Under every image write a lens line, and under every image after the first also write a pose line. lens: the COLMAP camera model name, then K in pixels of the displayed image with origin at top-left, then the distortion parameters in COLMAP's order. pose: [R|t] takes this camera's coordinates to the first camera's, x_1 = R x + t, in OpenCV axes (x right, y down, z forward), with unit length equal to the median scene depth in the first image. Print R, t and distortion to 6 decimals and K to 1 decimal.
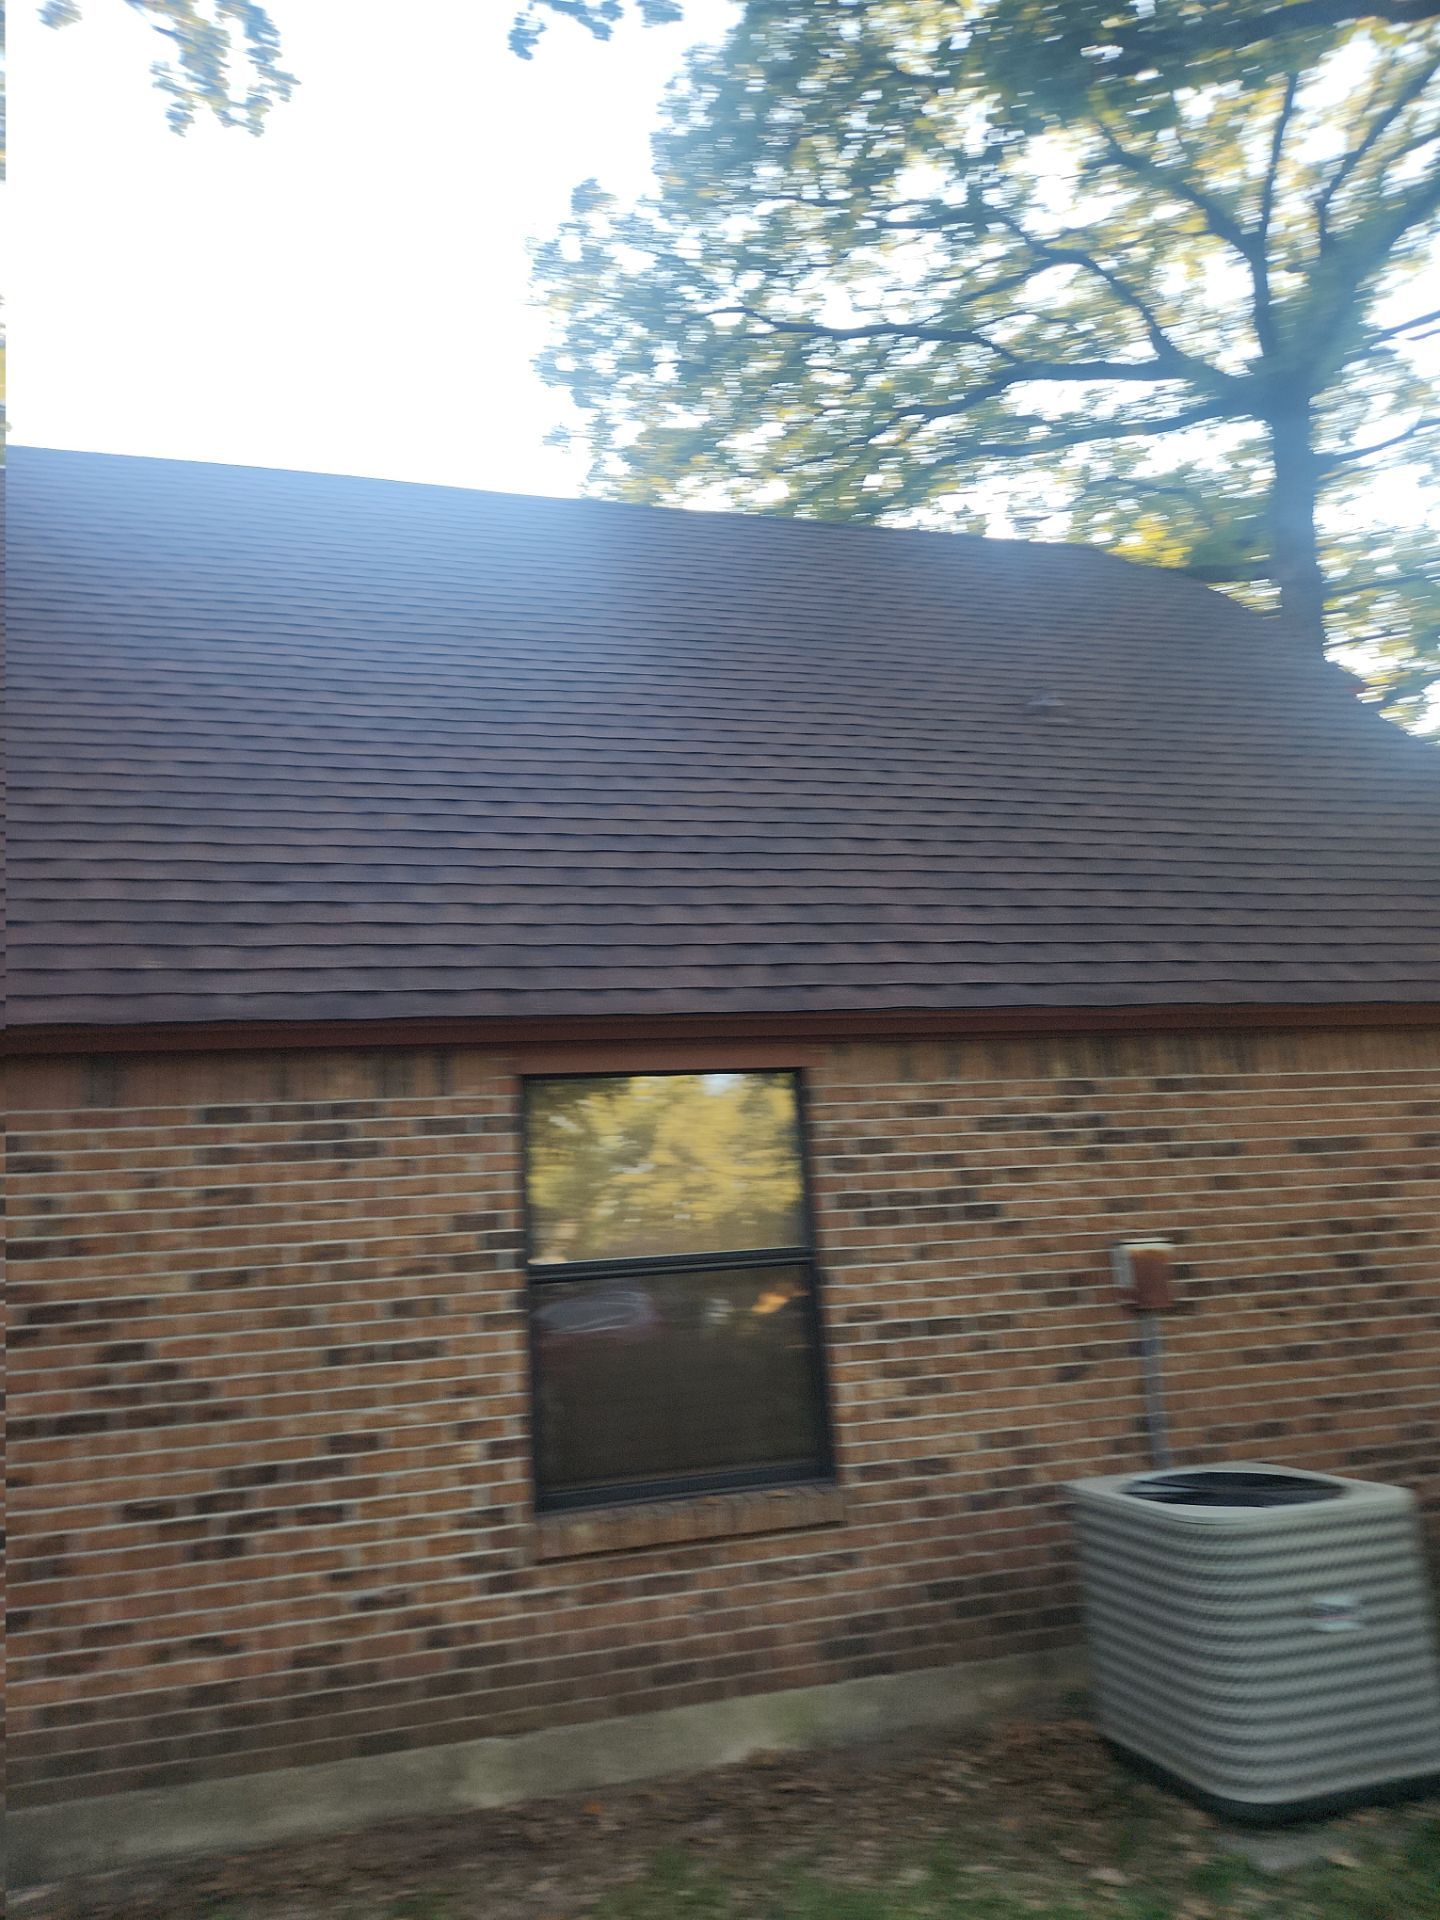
lens RADIAL K [[1297.4, 0, 680.8], [0, 1297.4, 954.4], [0, 0, 1]] dist [0.075967, -0.070293]
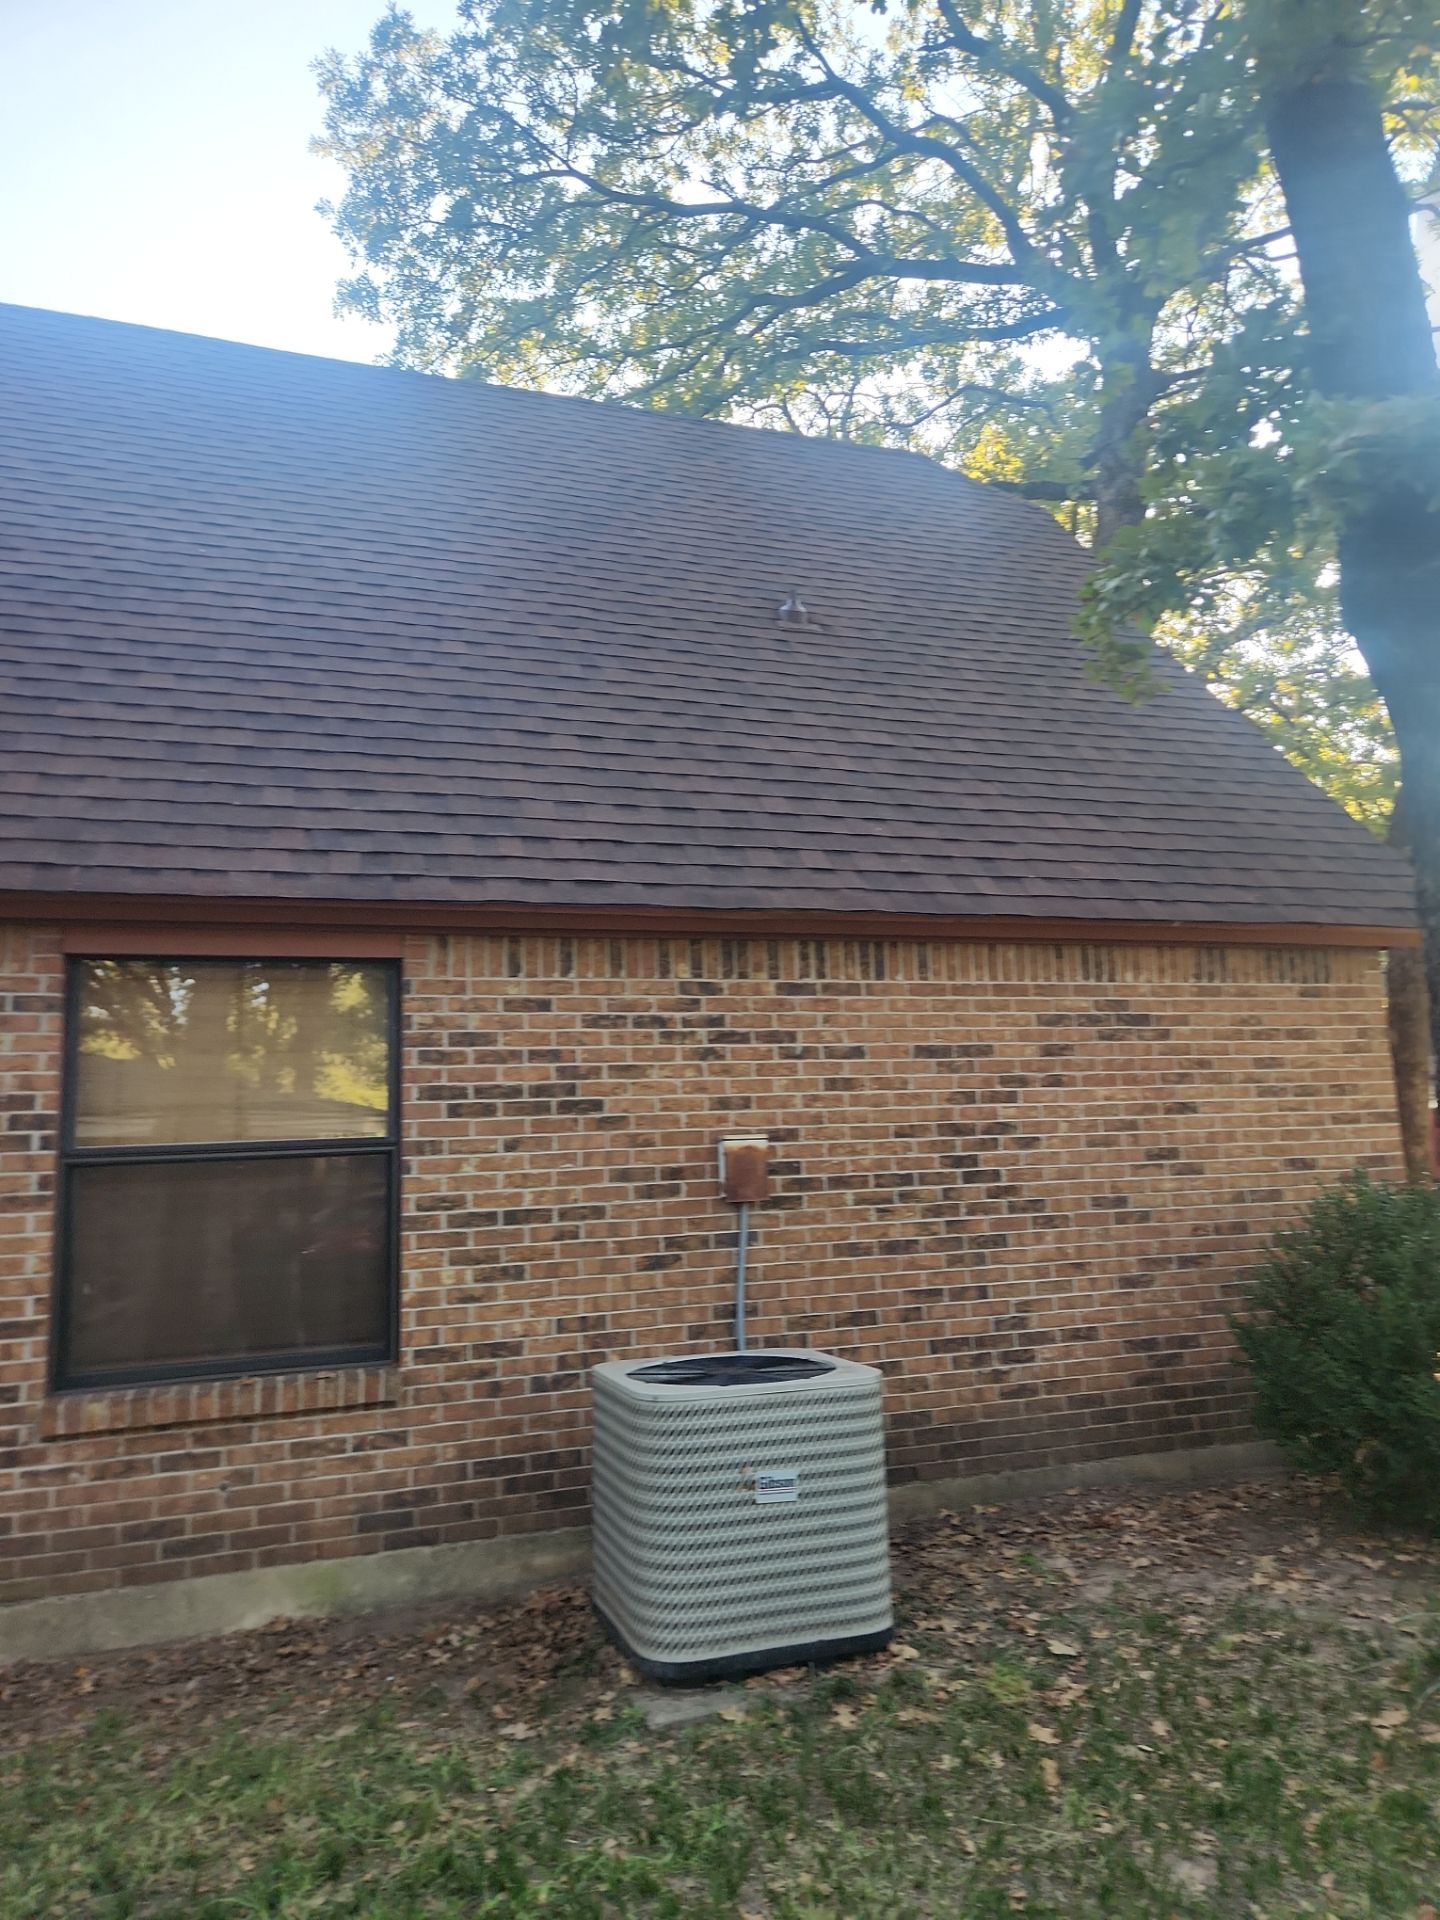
lens RADIAL K [[1297.4, 0, 735.4], [0, 1297.4, 962.3], [0, 0, 1]] dist [0.075967, -0.070293]
pose [[0.997247, 0.034793, 0.065483, 0.276834], [-0.039526, 0.996590, 0.072425, 0.008264], [-0.062740, -0.074814, 0.995222, -0.000559]]
